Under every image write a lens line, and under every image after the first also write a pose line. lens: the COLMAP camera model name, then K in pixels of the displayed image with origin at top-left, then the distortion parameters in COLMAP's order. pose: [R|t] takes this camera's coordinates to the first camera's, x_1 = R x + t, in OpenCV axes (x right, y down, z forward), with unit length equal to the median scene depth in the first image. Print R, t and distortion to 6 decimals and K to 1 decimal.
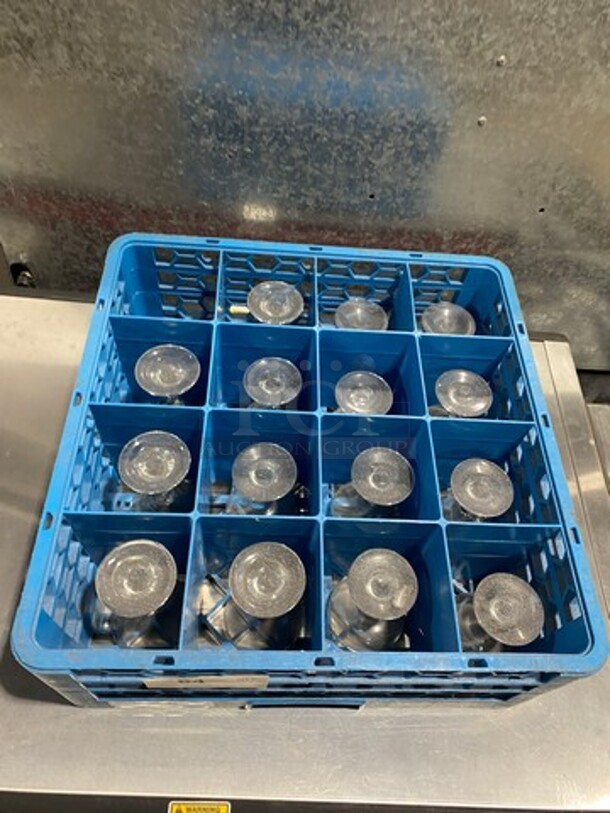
lens RADIAL K [[626.0, 0, 307.4], [0, 626.0, 406.1], [0, 0, 1]] dist [0.005367, 0.055002]
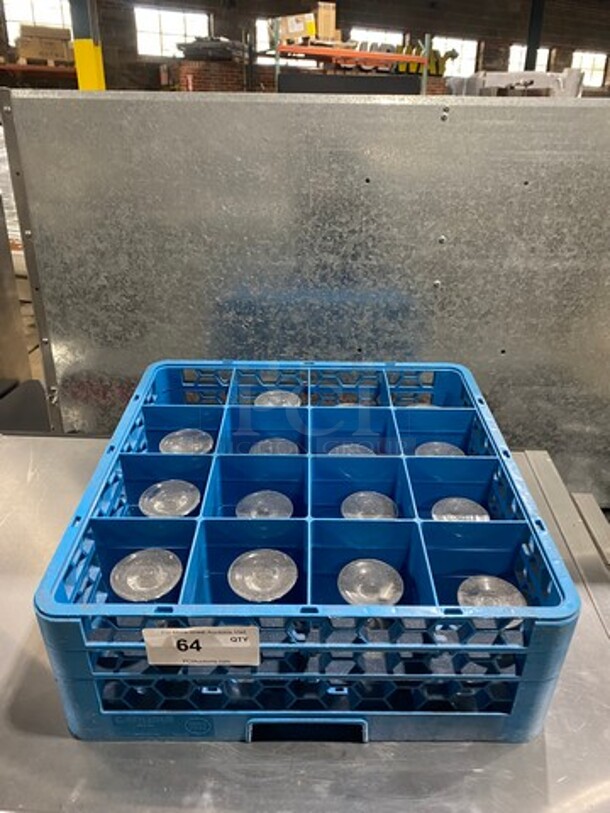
lens RADIAL K [[610.2, 0, 305.0], [0, 610.2, 406.5], [0, 0, 1]] dist [0.111973, -0.001336]
pose [[0.996726, -0.063341, -0.050246, 0.056615], [0.036639, 0.907859, -0.417672, 0.313126], [0.072072, 0.414464, 0.907207, -0.071504]]
